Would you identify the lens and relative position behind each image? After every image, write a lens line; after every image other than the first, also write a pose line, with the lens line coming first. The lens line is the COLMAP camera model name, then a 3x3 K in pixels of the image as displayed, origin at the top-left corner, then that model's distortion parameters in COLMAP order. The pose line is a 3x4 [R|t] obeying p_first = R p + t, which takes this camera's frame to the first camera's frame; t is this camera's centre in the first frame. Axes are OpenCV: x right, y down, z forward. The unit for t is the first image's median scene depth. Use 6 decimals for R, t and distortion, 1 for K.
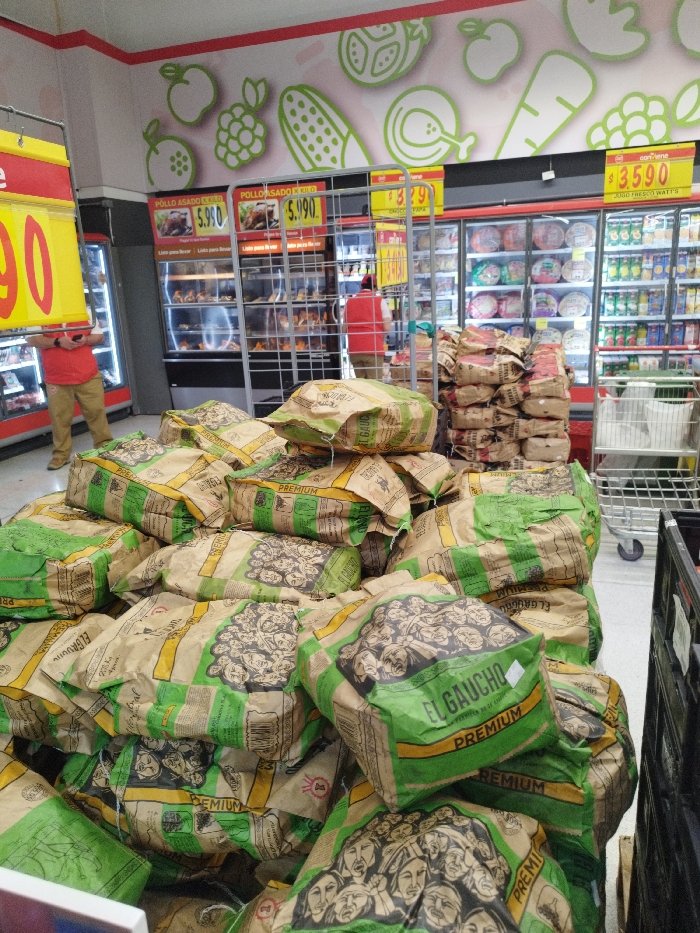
lens RADIAL K [[666.4, 0, 346.3], [0, 666.4, 468.2], [0, 0, 1]] dist [0.005975, -0.005120]
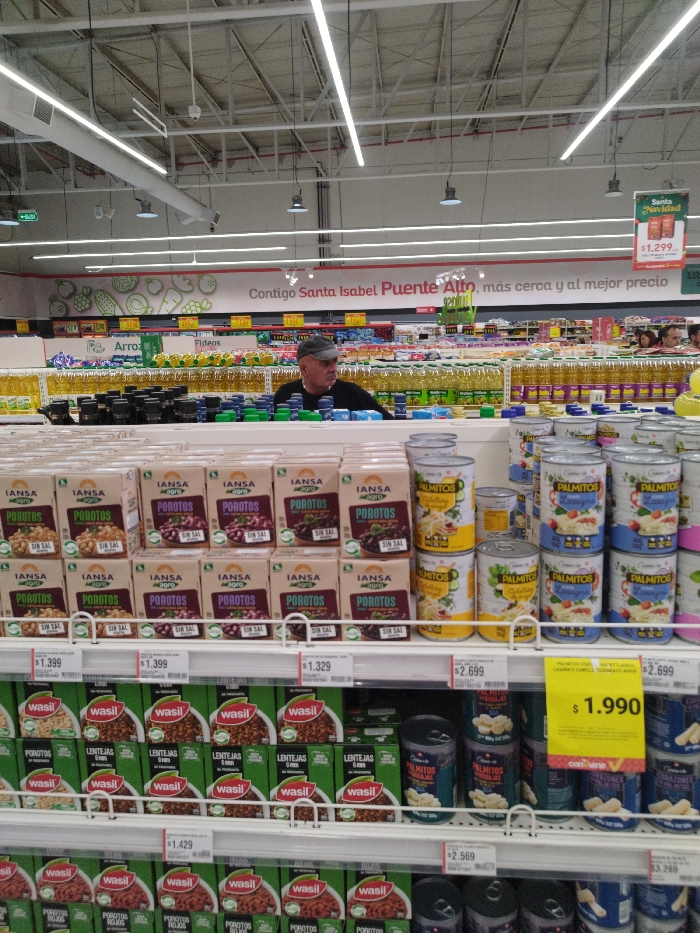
lens RADIAL K [[666.4, 0, 346.3], [0, 666.4, 468.2], [0, 0, 1]] dist [0.005975, -0.005120]
pose [[0.977673, -0.016981, 0.209446, 0.478728], [0.035260, 0.995854, -0.083855, 0.732969], [-0.207154, 0.089367, 0.974218, -2.776524]]
